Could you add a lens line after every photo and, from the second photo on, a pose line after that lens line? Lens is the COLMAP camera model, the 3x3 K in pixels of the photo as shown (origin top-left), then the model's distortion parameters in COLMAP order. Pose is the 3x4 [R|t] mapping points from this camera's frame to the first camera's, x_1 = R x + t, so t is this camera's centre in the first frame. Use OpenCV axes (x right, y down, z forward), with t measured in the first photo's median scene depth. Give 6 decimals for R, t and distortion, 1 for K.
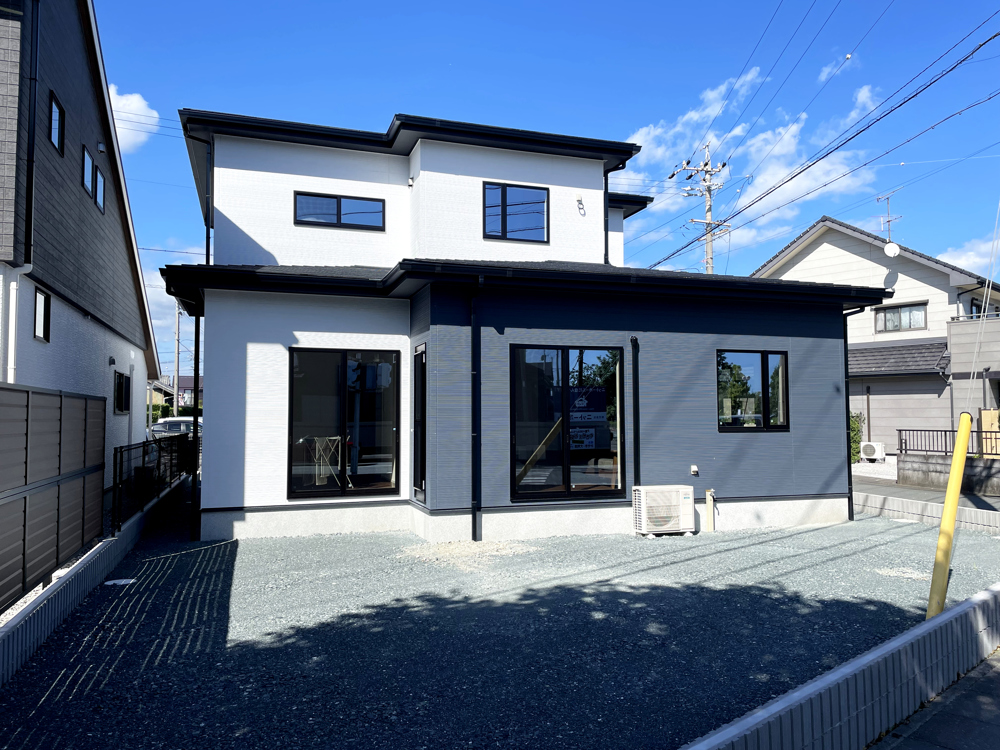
lens RADIAL K [[740.6, 0, 500.0], [0, 740.6, 375.0], [0, 0, 1]] dist [0.081687, -0.108258]
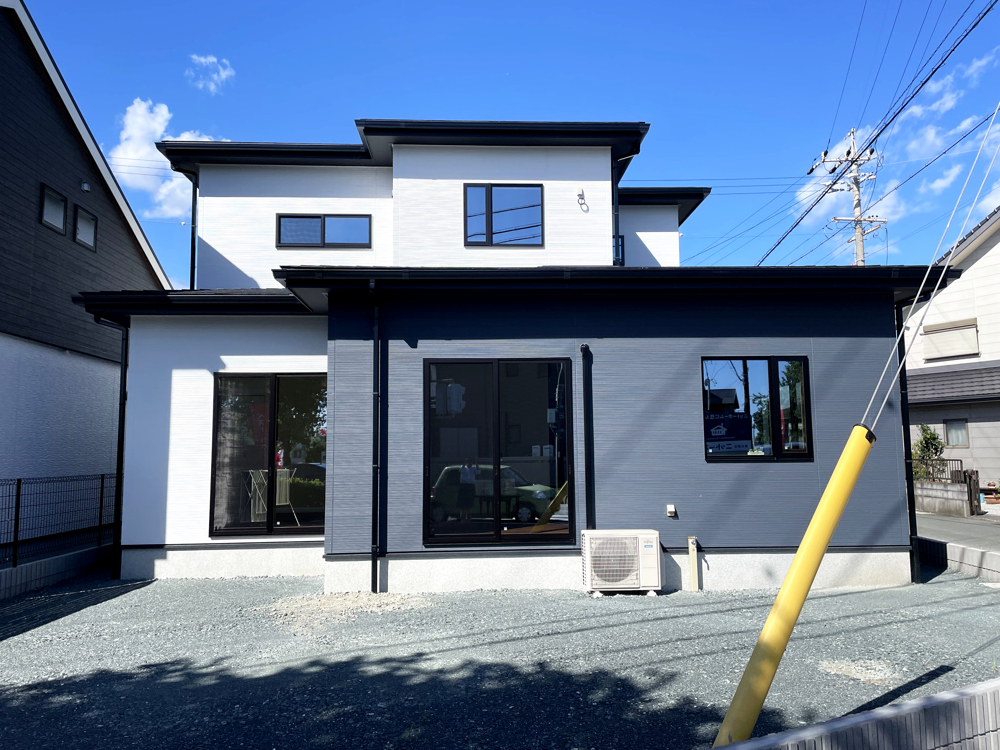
lens RADIAL K [[740.6, 0, 500.0], [0, 740.6, 375.0], [0, 0, 1]] dist [0.081687, -0.108258]
pose [[0.962644, -0.035264, -0.268463, 0.294845], [0.022797, 0.998518, -0.049416, 0.018781], [0.269808, 0.041450, 0.962022, 0.183005]]
